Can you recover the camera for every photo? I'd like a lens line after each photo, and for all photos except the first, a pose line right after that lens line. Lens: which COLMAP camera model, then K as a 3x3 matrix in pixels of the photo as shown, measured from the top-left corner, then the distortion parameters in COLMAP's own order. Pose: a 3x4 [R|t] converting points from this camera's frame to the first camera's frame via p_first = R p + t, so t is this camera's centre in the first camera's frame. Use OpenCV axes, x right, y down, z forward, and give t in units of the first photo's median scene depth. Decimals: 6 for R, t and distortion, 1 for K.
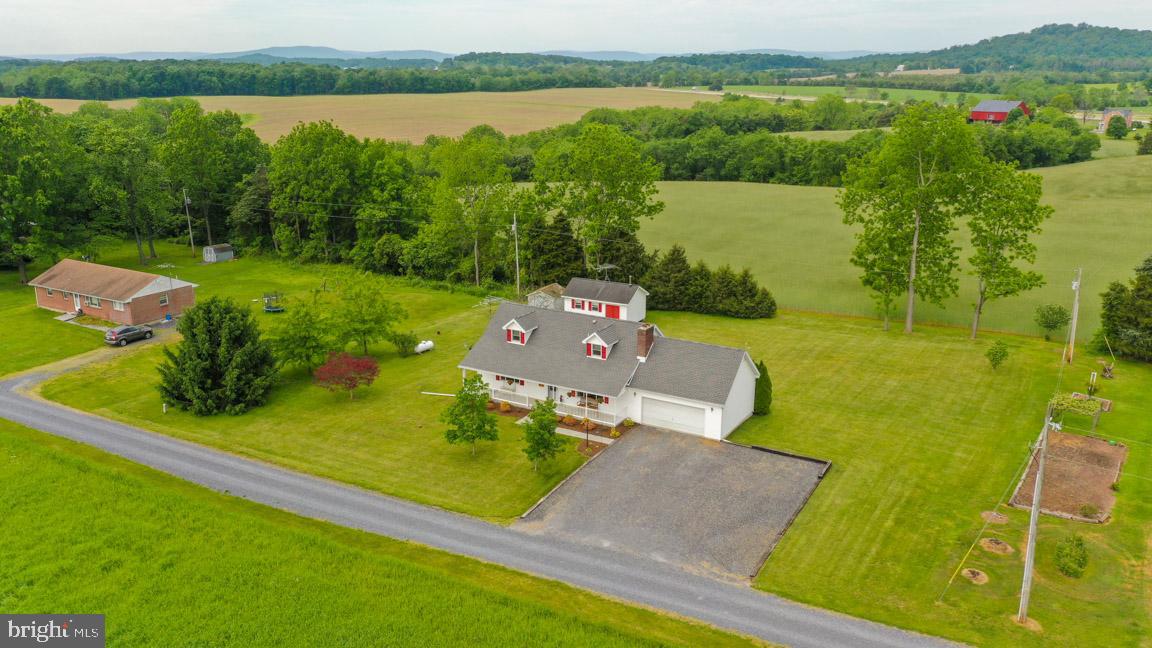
lens RADIAL K [[910.3, 0, 581.9], [0, 910.3, 320.6], [0, 0, 1]] dist [-0.004311, 0.029476]
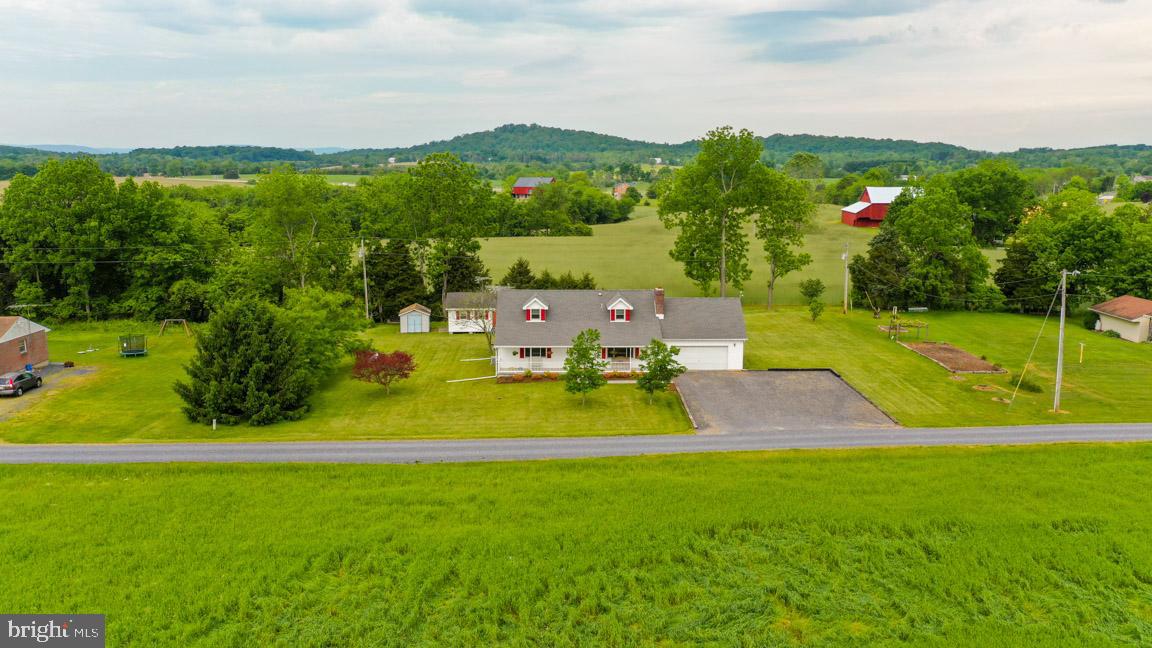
lens RADIAL K [[910.3, 0, 578.3], [0, 910.3, 329.7], [0, 0, 1]] dist [-0.004311, 0.029476]
pose [[0.853698, -0.093948, 0.512224, -0.423829], [0.140264, 0.988725, -0.052426, 0.071479], [-0.501523, 0.116602, 0.857250, 0.032910]]
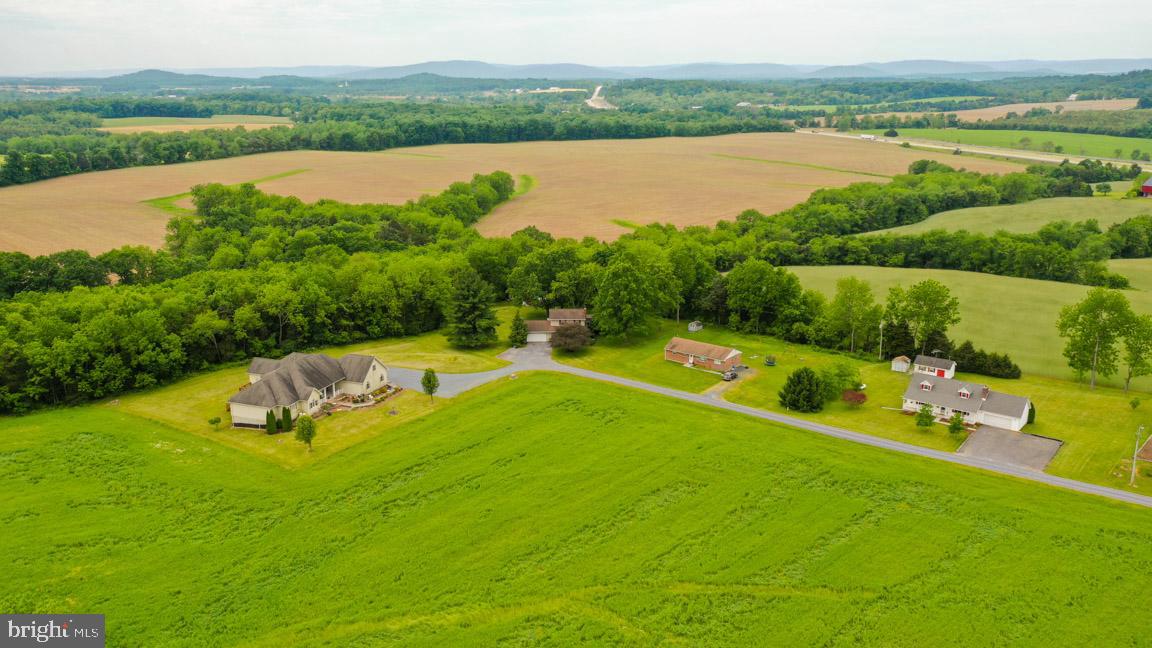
lens RADIAL K [[910.3, 0, 567.4], [0, 910.3, 326.8], [0, 0, 1]] dist [-0.004311, 0.029476]
pose [[0.986815, 0.036391, -0.157707, -0.479558], [-0.036838, 0.999321, 0.000091, -0.082769], [0.157603, 0.005720, 0.987486, -1.199054]]
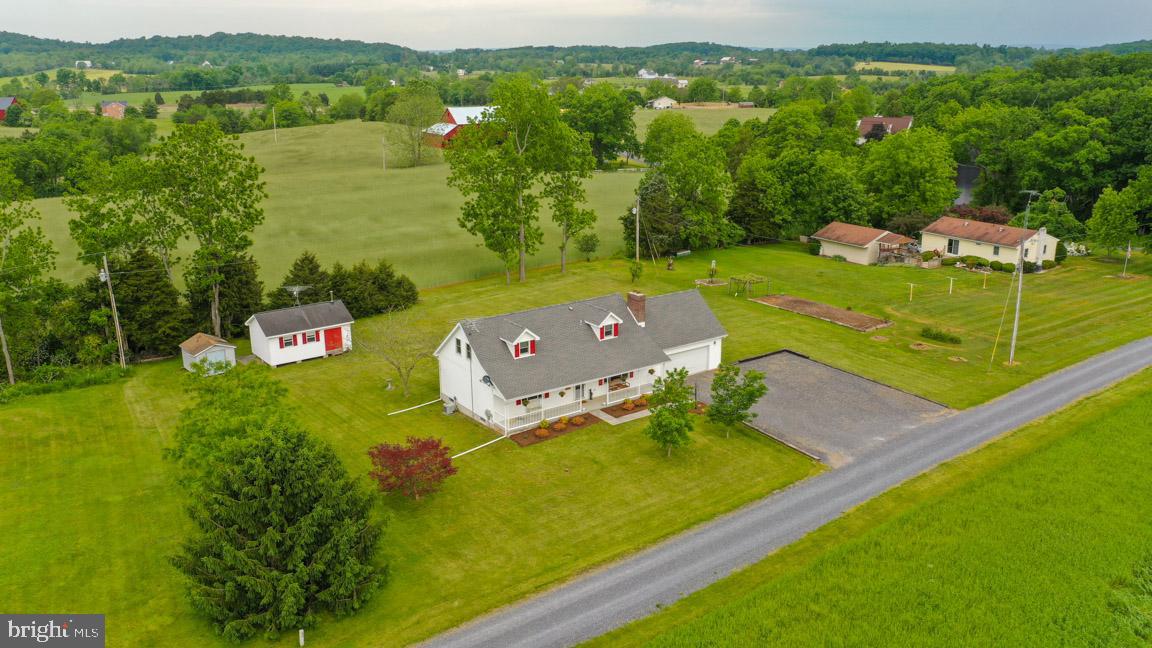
lens RADIAL K [[910.3, 0, 577.9], [0, 910.3, 320.1], [0, 0, 1]] dist [-0.004311, 0.029476]
pose [[0.422604, -0.252198, 0.870518, -0.580655], [0.250215, 0.955640, 0.155389, -0.095013], [-0.871090, 0.152149, 0.466961, 0.392856]]
